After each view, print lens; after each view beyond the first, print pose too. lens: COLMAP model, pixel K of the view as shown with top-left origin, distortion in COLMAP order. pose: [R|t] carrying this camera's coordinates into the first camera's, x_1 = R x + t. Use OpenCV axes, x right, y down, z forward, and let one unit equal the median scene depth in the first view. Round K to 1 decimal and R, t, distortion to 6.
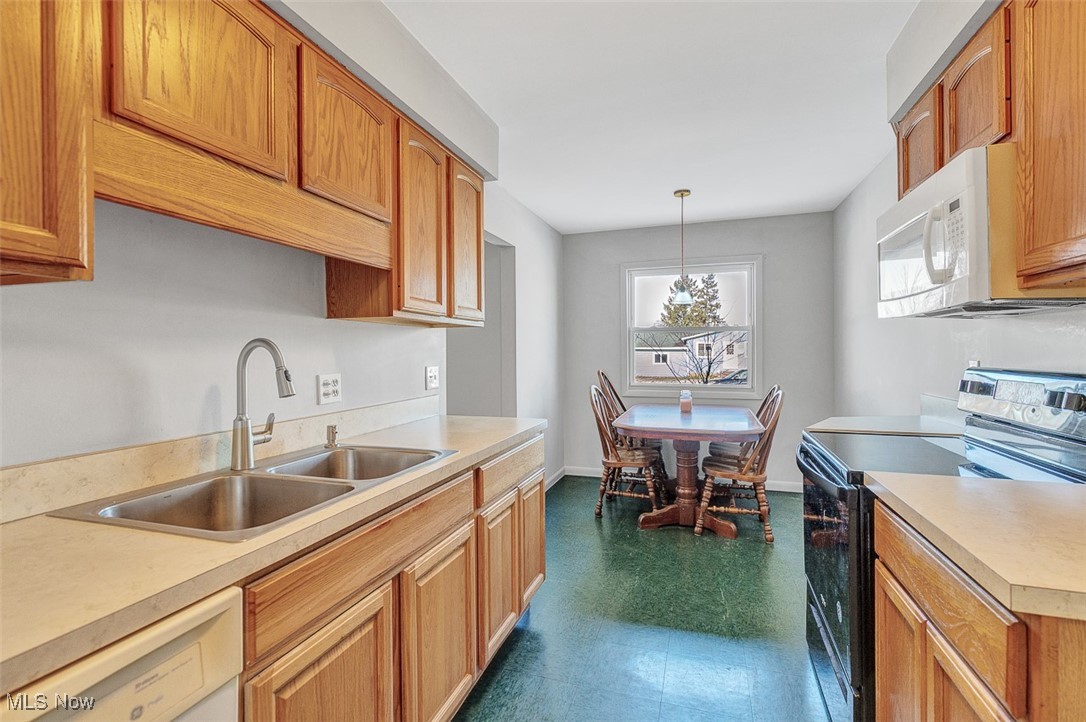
lens RADIAL K [[496.6, 0, 538.3], [0, 496.6, 355.0], [0, 0, 1]] dist [-0.000125, -0.000213]
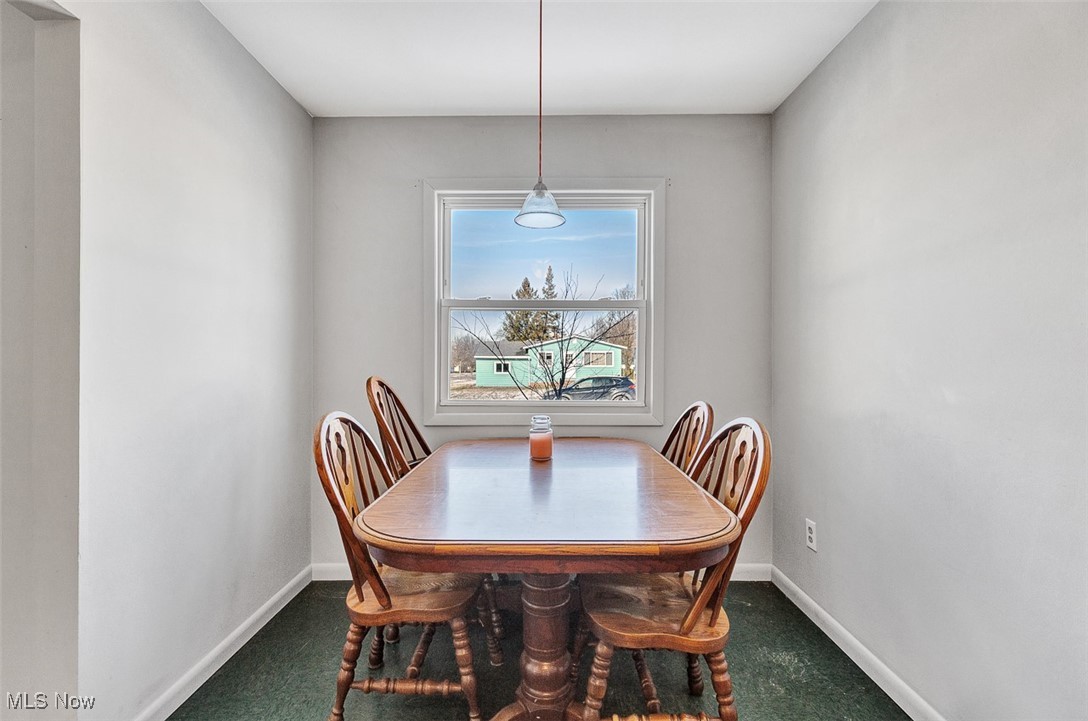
lens RADIAL K [[497.5, 0, 541.8], [0, 497.5, 361.7], [0, 0, 1]] dist [-0.000125, -0.000213]
pose [[0.949294, 0.005643, 0.314339, 0.080374], [-0.003514, 0.999967, -0.007339, 0.012244], [-0.314370, 0.005862, 0.949282, 0.304245]]
